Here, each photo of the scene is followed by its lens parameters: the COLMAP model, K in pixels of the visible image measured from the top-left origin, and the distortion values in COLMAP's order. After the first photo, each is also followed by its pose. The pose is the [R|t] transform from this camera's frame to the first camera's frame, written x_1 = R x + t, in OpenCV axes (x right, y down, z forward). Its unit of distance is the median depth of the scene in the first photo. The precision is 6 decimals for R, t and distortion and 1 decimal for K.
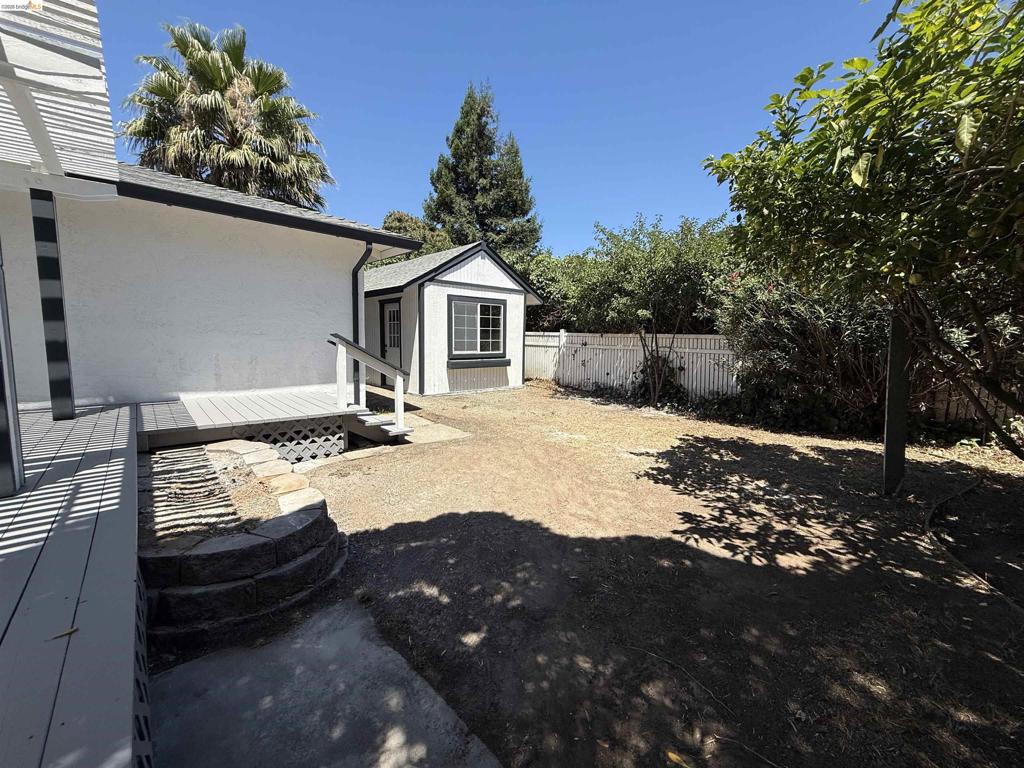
lens RADIAL K [[408.0, 0, 518.3], [0, 408.0, 376.1], [0, 0, 1]] dist [-0.001824, -0.000279]
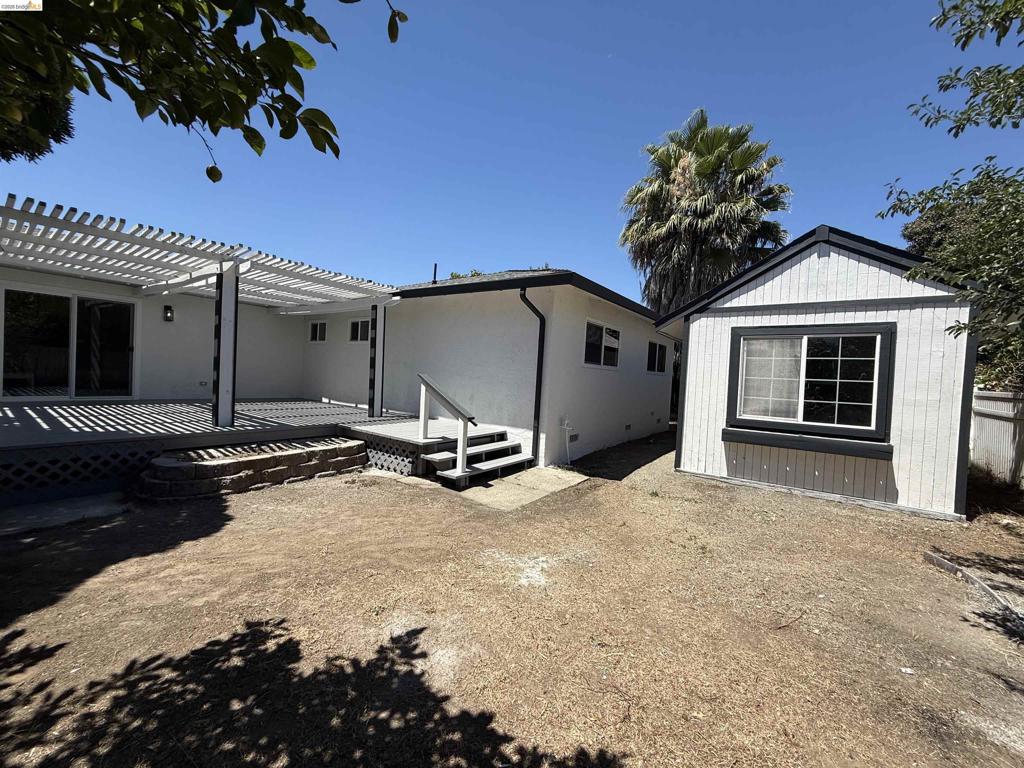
lens RADIAL K [[408.0, 0, 515.5], [0, 408.0, 388.4], [0, 0, 1]] dist [-0.001824, -0.000279]
pose [[0.198530, 0.025299, -0.979768, 0.786587], [-0.140457, 0.990083, -0.002895, -0.099466], [0.969978, 0.138190, 0.200115, 1.046303]]
